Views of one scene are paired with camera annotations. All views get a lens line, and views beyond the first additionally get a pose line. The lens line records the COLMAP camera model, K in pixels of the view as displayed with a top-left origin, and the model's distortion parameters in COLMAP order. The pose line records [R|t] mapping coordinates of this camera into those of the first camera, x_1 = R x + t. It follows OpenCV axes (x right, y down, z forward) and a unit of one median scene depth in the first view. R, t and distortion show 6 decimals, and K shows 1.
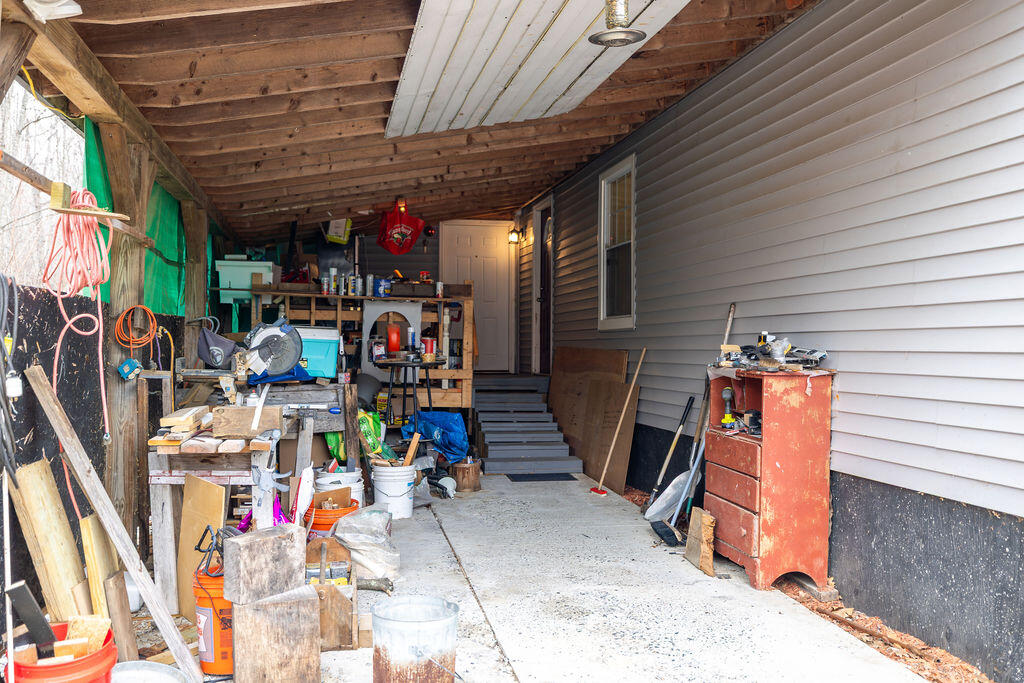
lens RADIAL K [[920.6, 0, 507.9], [0, 920.6, 326.1], [0, 0, 1]] dist [-0.000979, 0.001429]
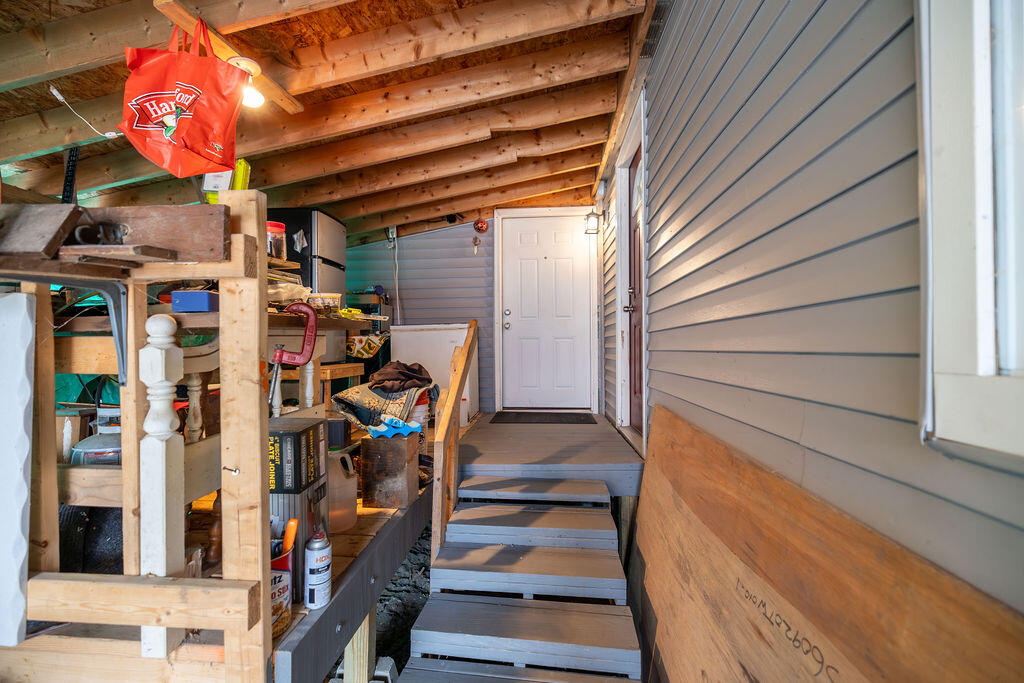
lens RADIAL K [[428.6, 0, 512.2], [0, 428.6, 337.0], [0, 0, 1]] dist [0.000861, 0.000156]
pose [[0.959560, -0.011315, -0.281277, 0.039015], [0.012979, 0.999908, 0.004054, -0.011807], [0.281206, -0.007540, 0.959618, 0.667499]]
